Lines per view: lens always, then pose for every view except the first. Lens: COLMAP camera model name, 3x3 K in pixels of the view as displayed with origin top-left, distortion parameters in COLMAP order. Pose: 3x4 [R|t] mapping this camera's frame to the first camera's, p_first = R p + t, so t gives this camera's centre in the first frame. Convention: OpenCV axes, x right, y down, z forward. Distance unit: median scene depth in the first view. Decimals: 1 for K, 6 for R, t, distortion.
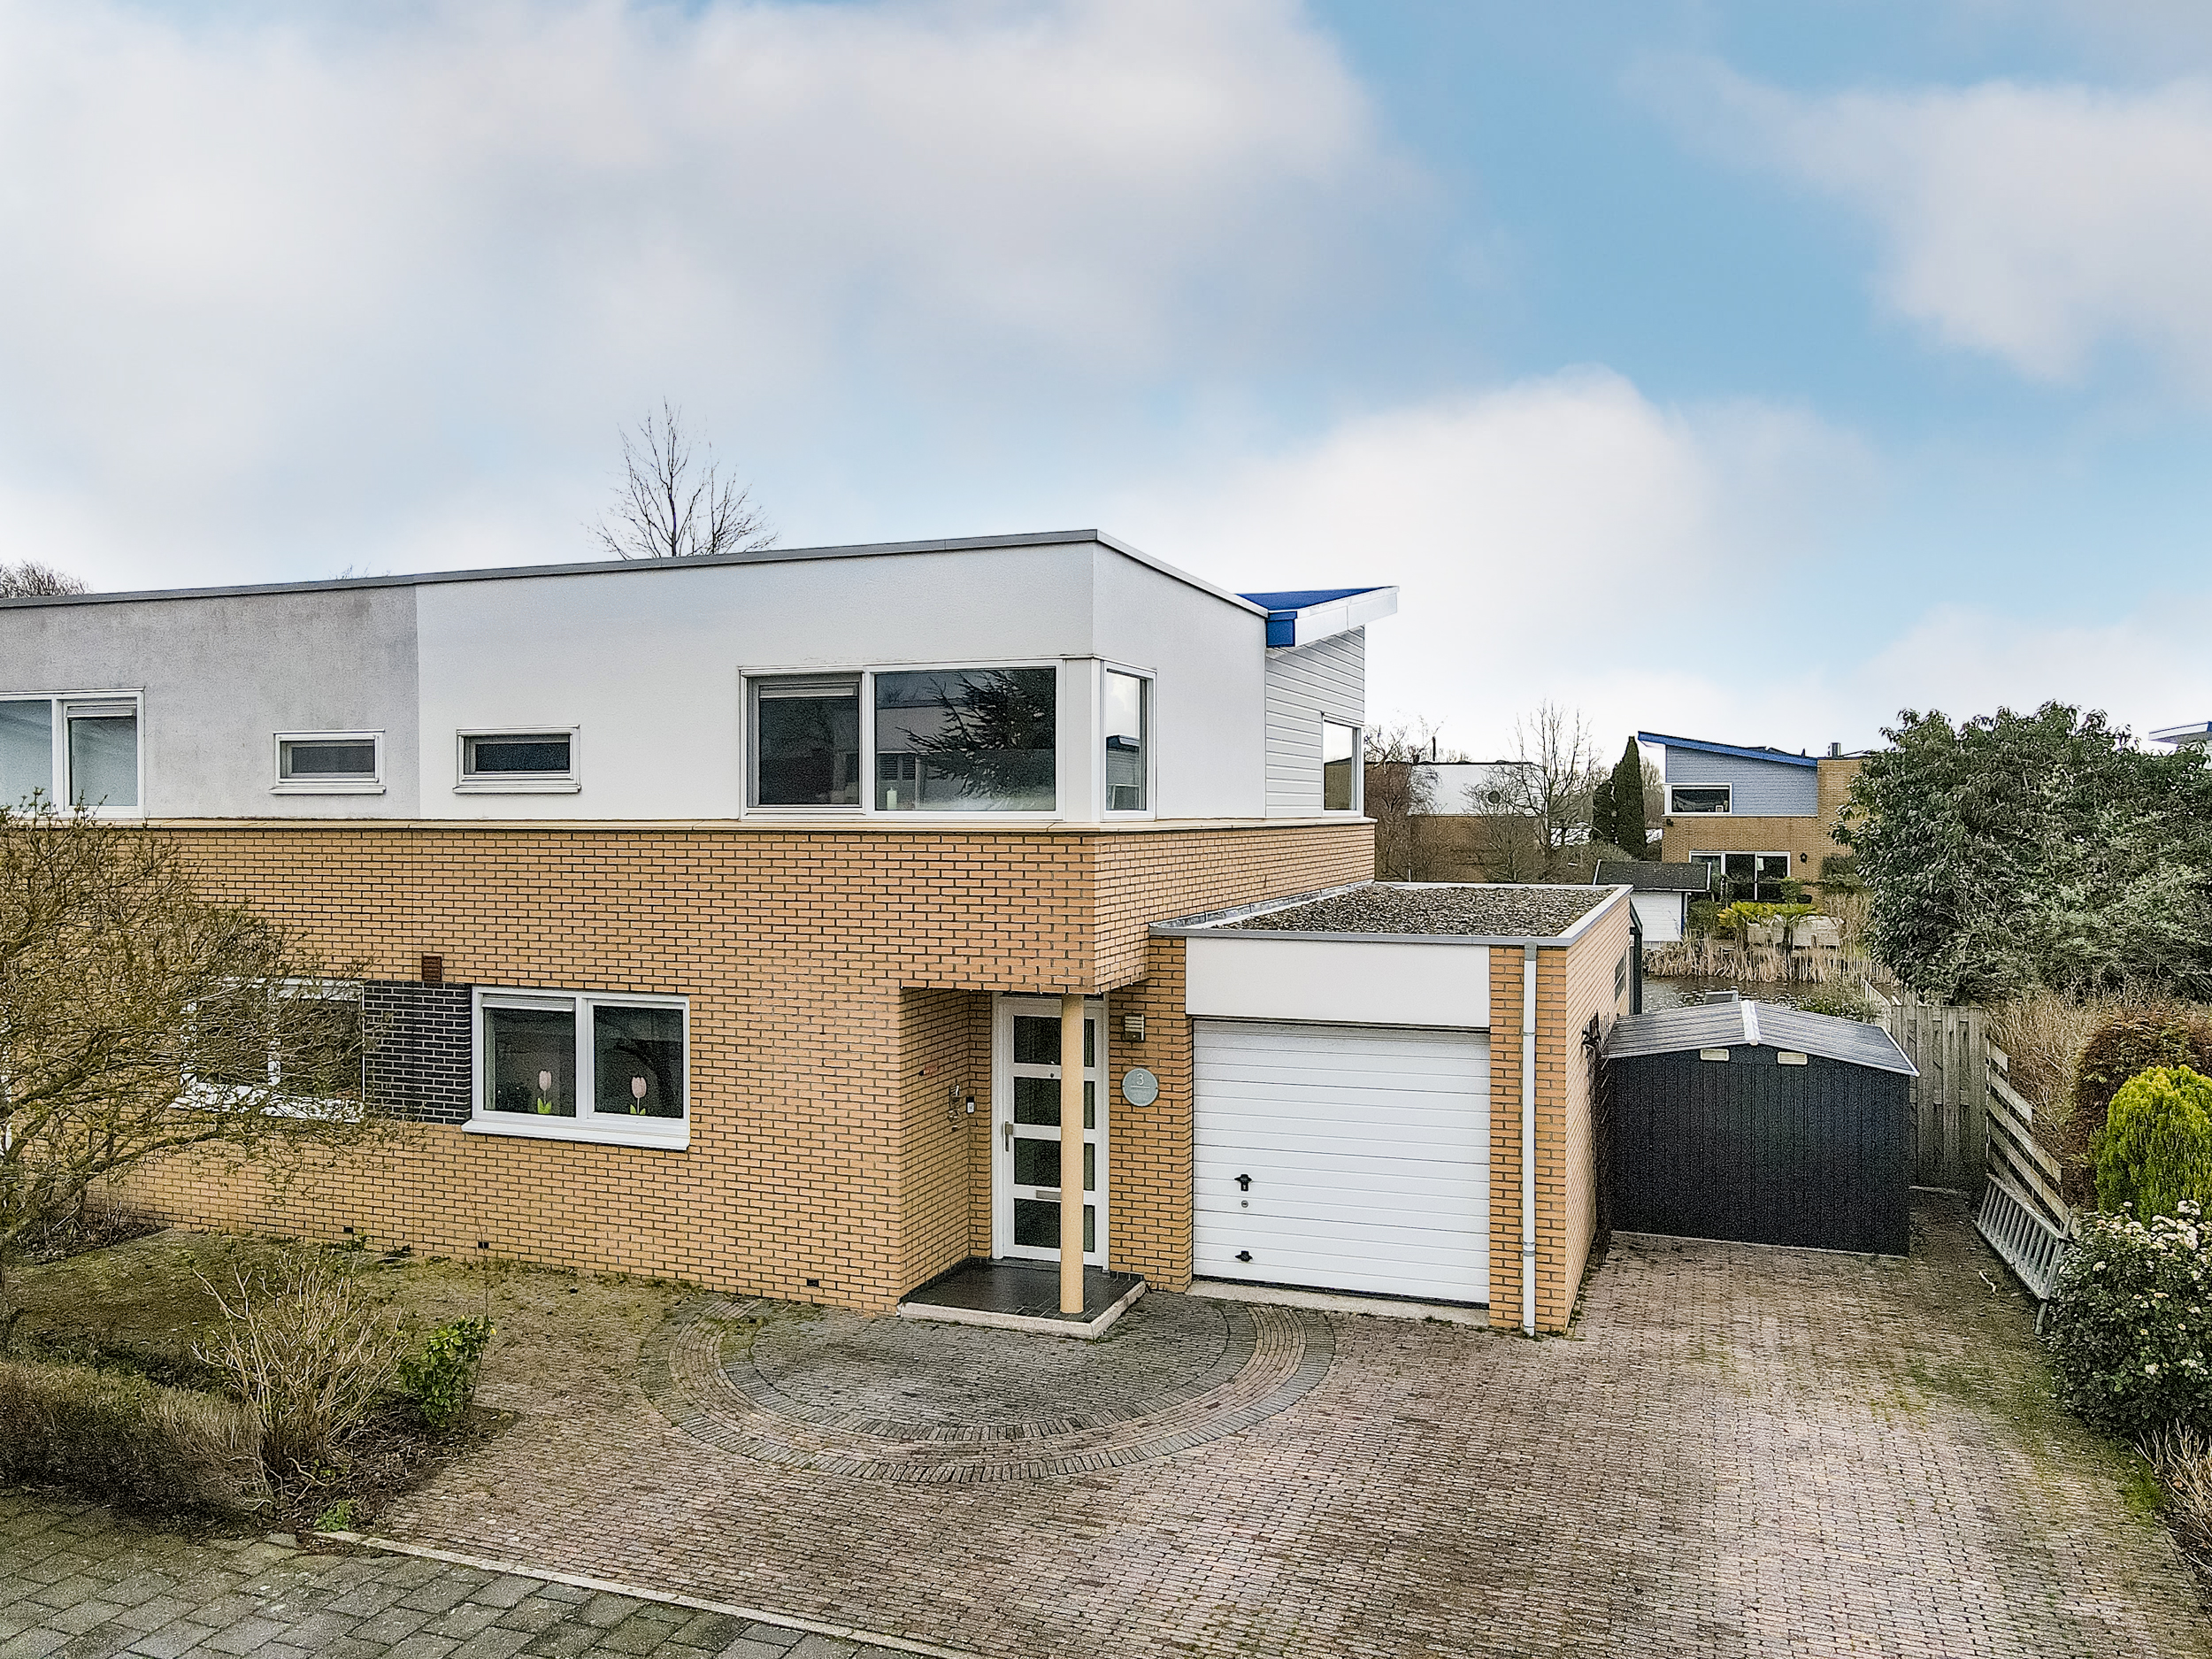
lens RADIAL K [[1611.6, 0, 1106.0], [0, 1611.6, 829.5], [0, 0, 1]] dist [0.013236, 0.006122]
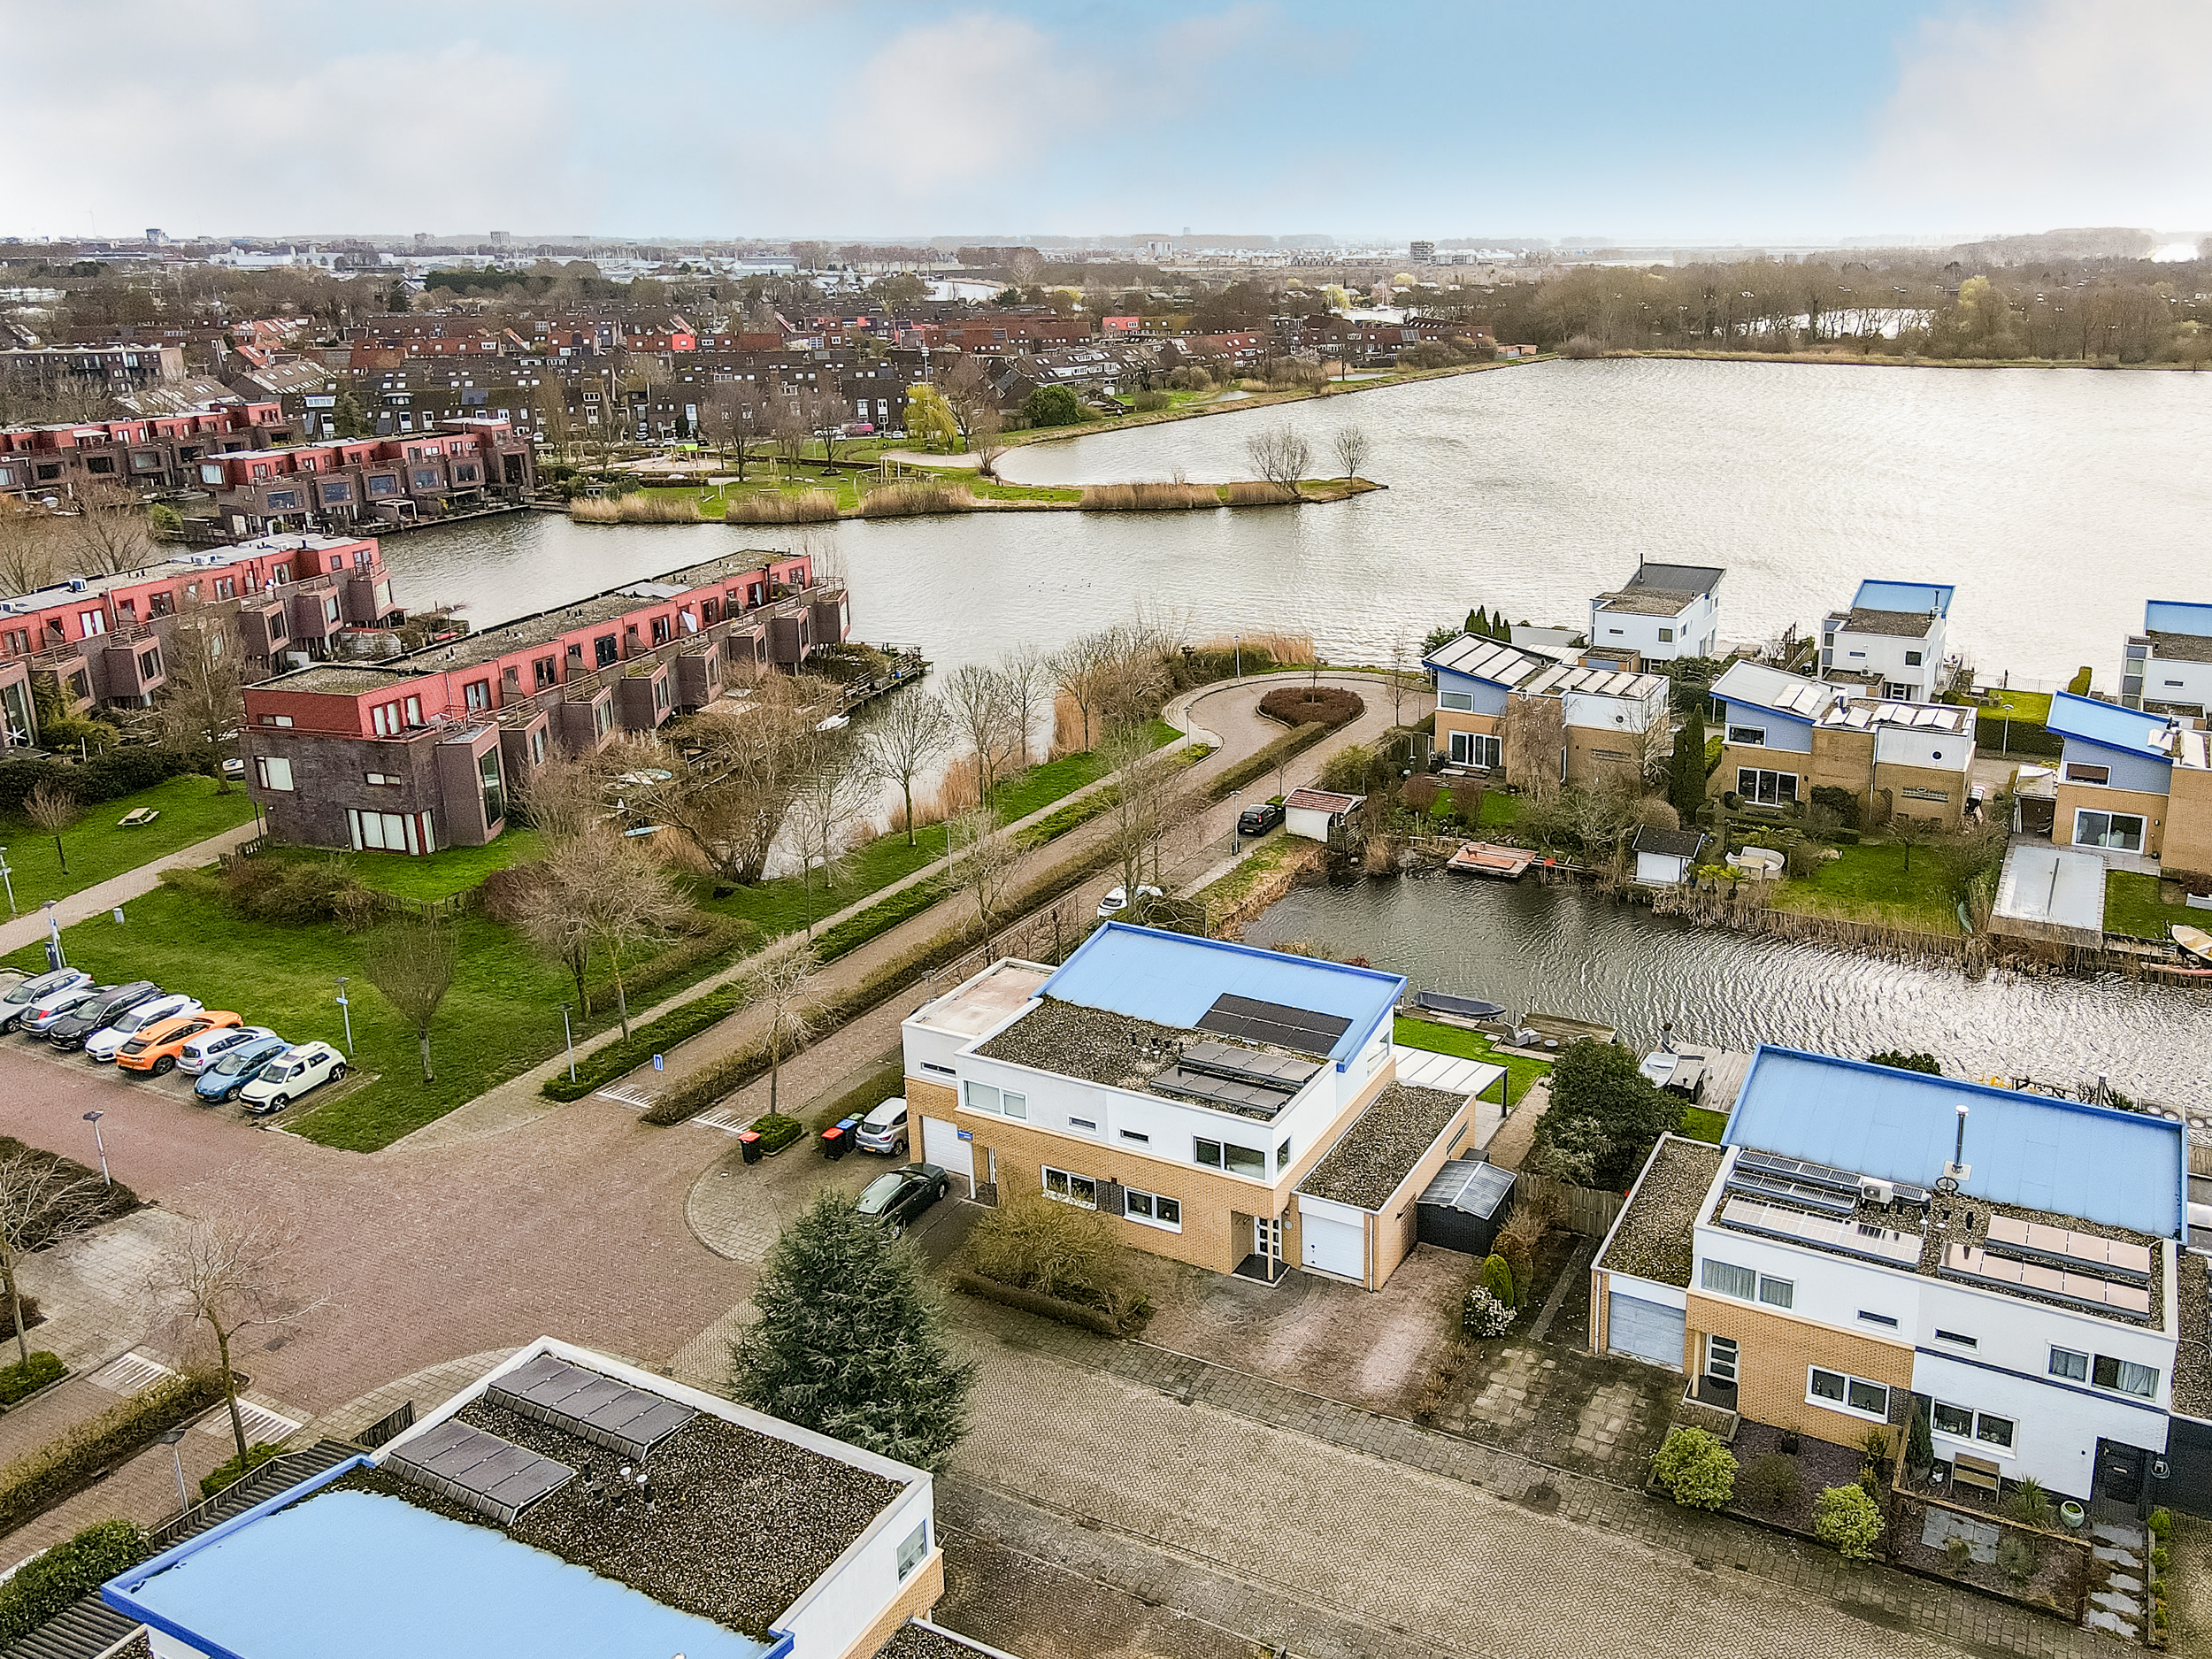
lens RADIAL K [[1665.9, 0, 1343.4], [0, 1665.9, 715.1], [0, 0, 1]] dist [0.015961, 0.000657]
pose [[0.997757, 0.016169, -0.064952, 0.496734], [0.001142, 0.966130, 0.258052, -2.619485], [0.066925, -0.257548, 0.963945, -3.308394]]
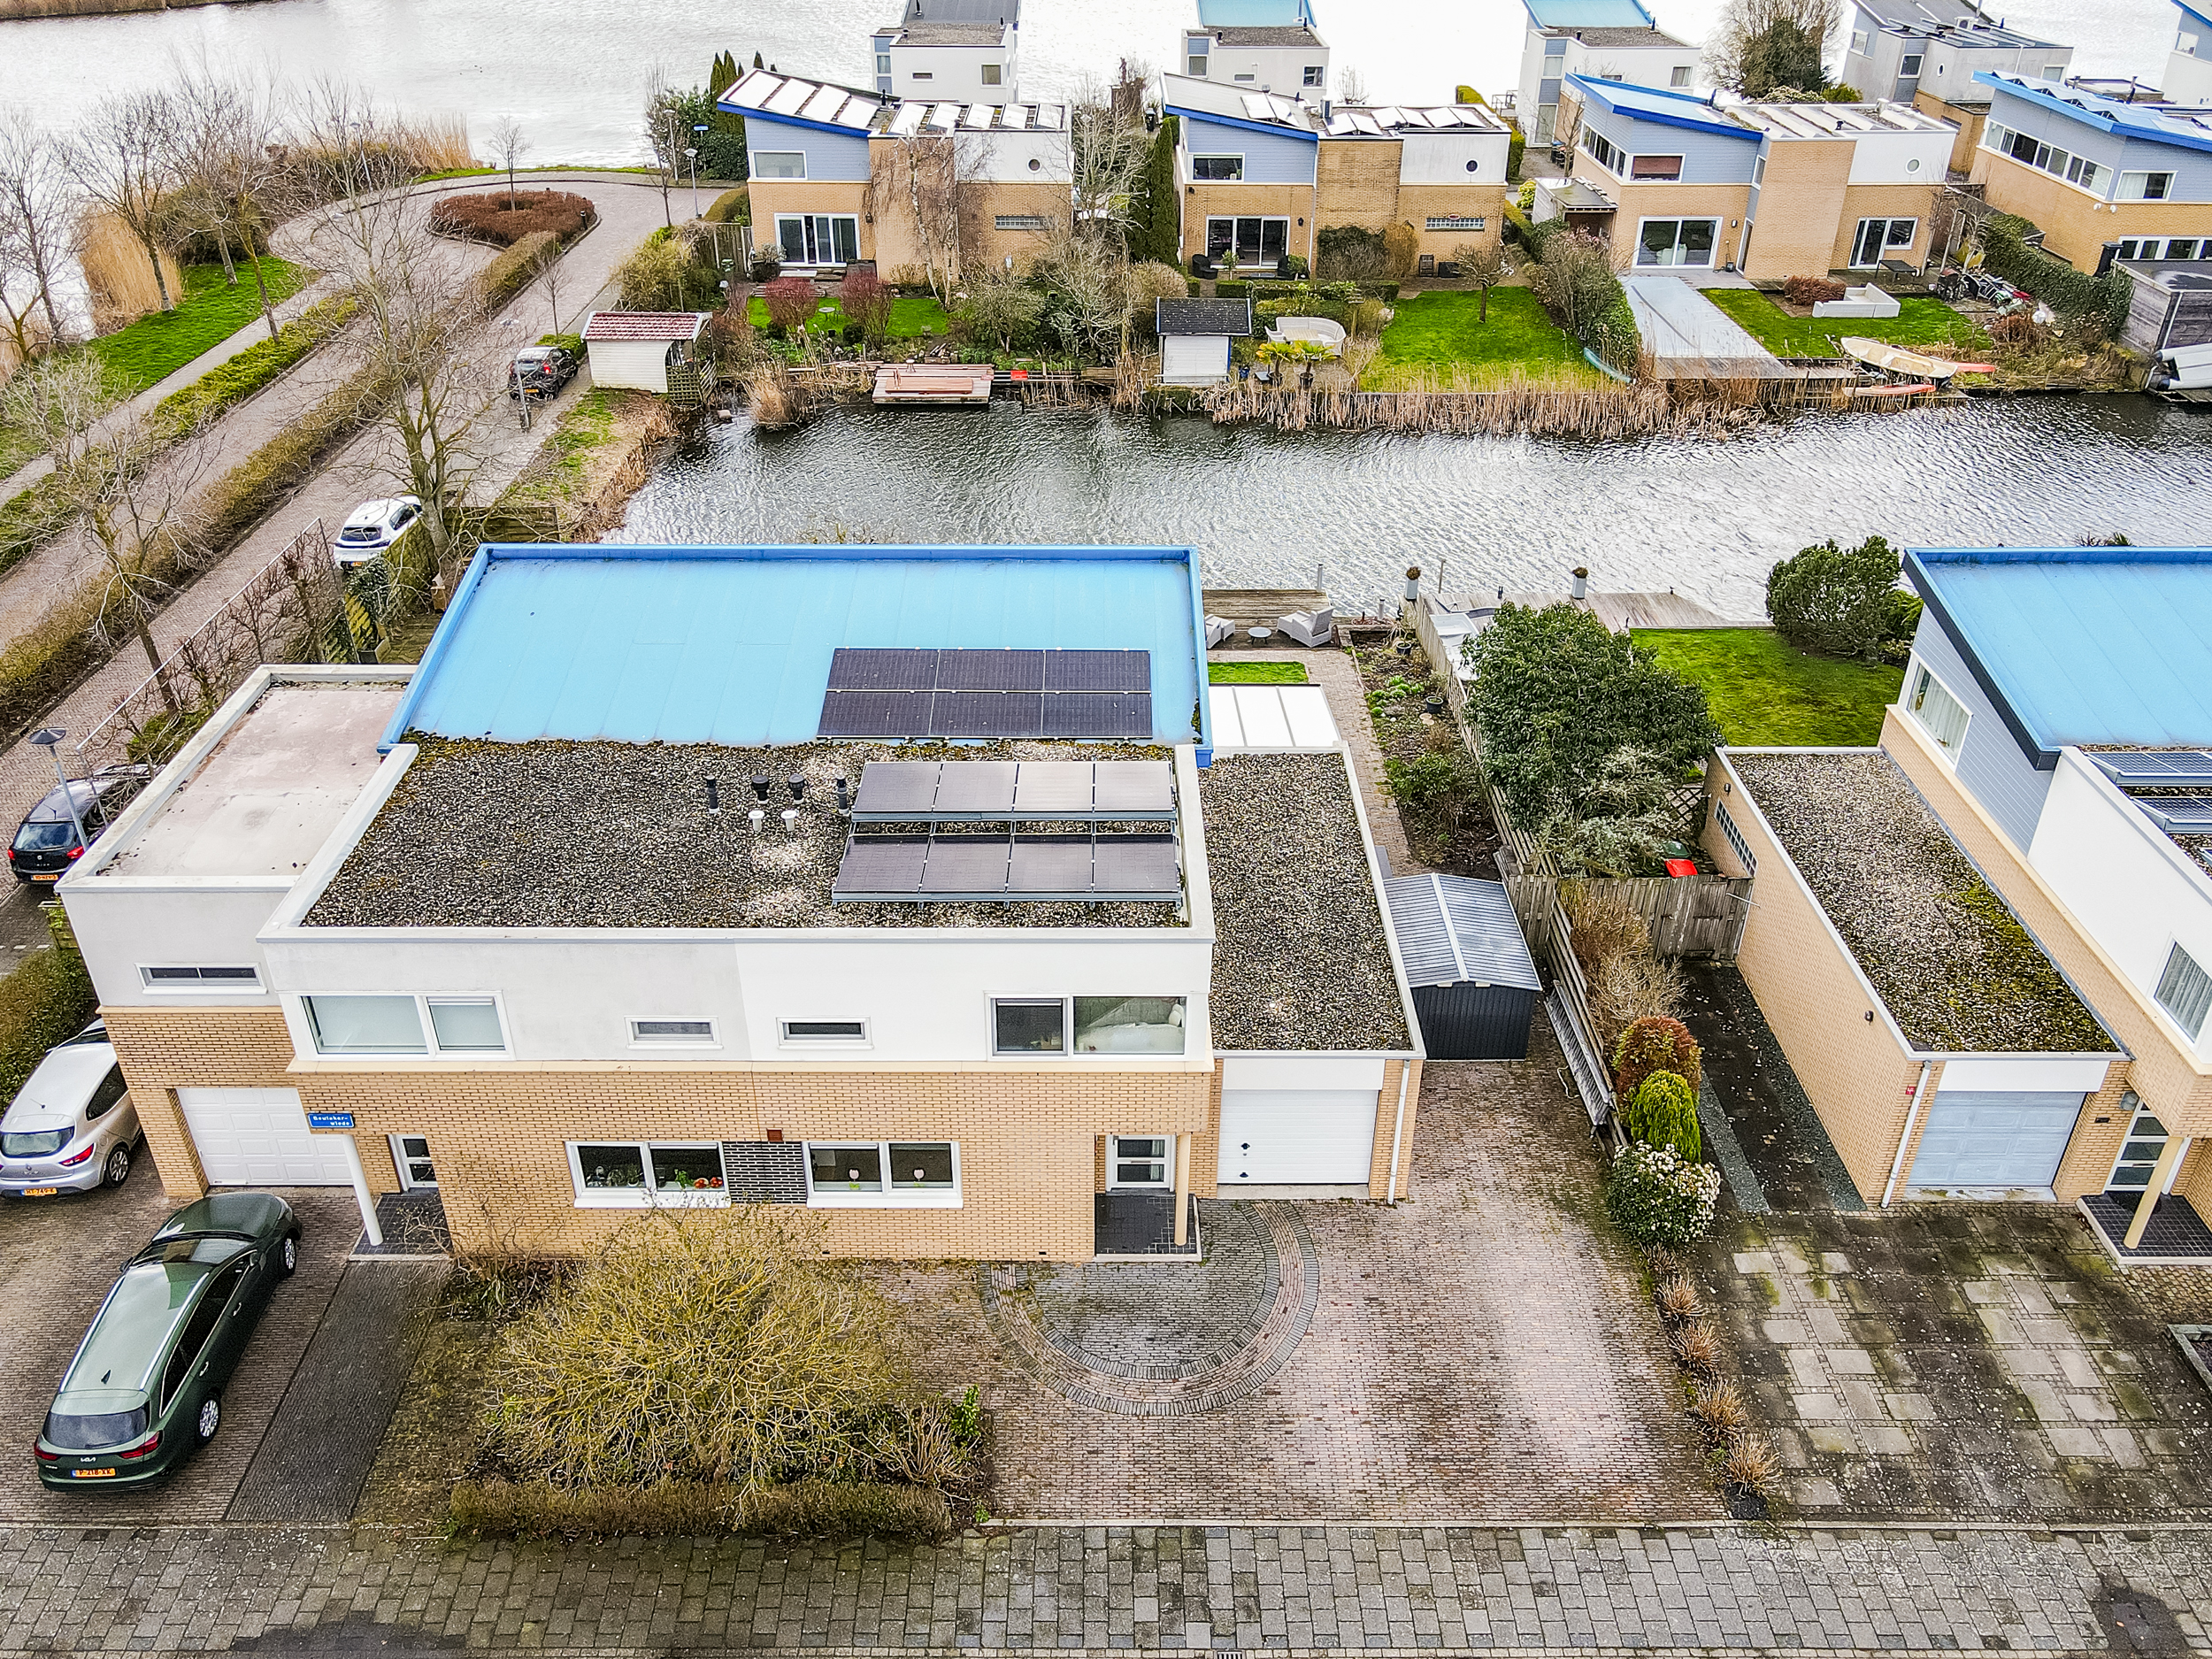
lens RADIAL K [[1658.3, 0, 1089.8], [0, 1658.3, 703.0], [0, 0, 1]] dist [0.013250, 0.008061]
pose [[0.937015, -0.170201, 0.305015, -0.701459], [0.003607, 0.877916, 0.478802, -1.391378], [-0.349270, -0.447544, 0.823234, -0.381932]]
